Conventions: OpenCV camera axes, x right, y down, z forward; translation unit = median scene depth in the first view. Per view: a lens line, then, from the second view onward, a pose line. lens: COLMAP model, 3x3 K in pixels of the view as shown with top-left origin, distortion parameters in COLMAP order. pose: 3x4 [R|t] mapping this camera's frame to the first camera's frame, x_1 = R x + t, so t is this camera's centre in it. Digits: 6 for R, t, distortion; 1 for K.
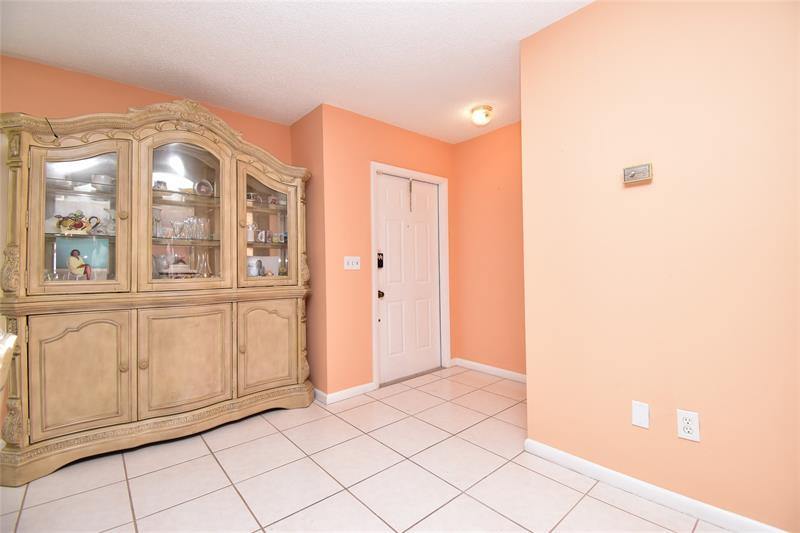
lens RADIAL K [[351.0, 0, 403.1], [0, 351.0, 264.5], [0, 0, 1]] dist [0.020180, -0.026097]
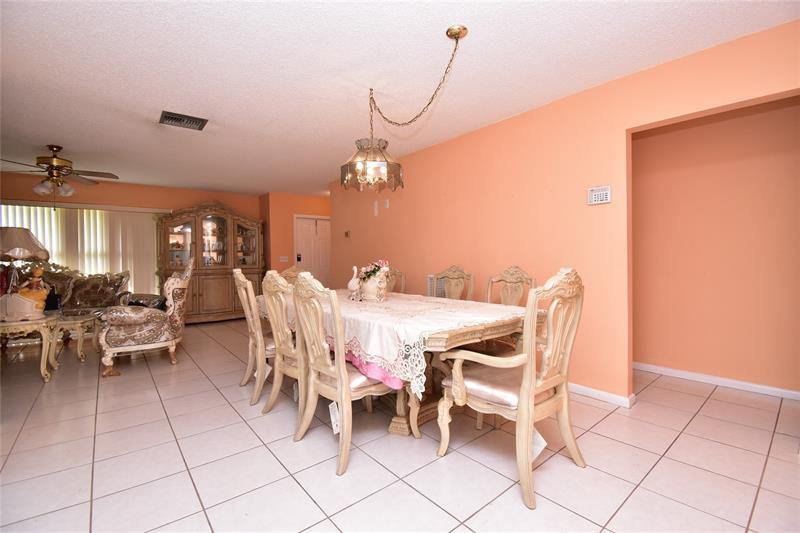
lens RADIAL K [[351.0, 0, 403.1], [0, 351.0, 264.5], [0, 0, 1]] dist [0.020180, -0.026097]
pose [[0.999370, 0.000994, -0.035486, 0.799369], [-0.000196, 0.999747, 0.022504, -0.022644], [0.035499, -0.022482, 0.999117, -1.424028]]
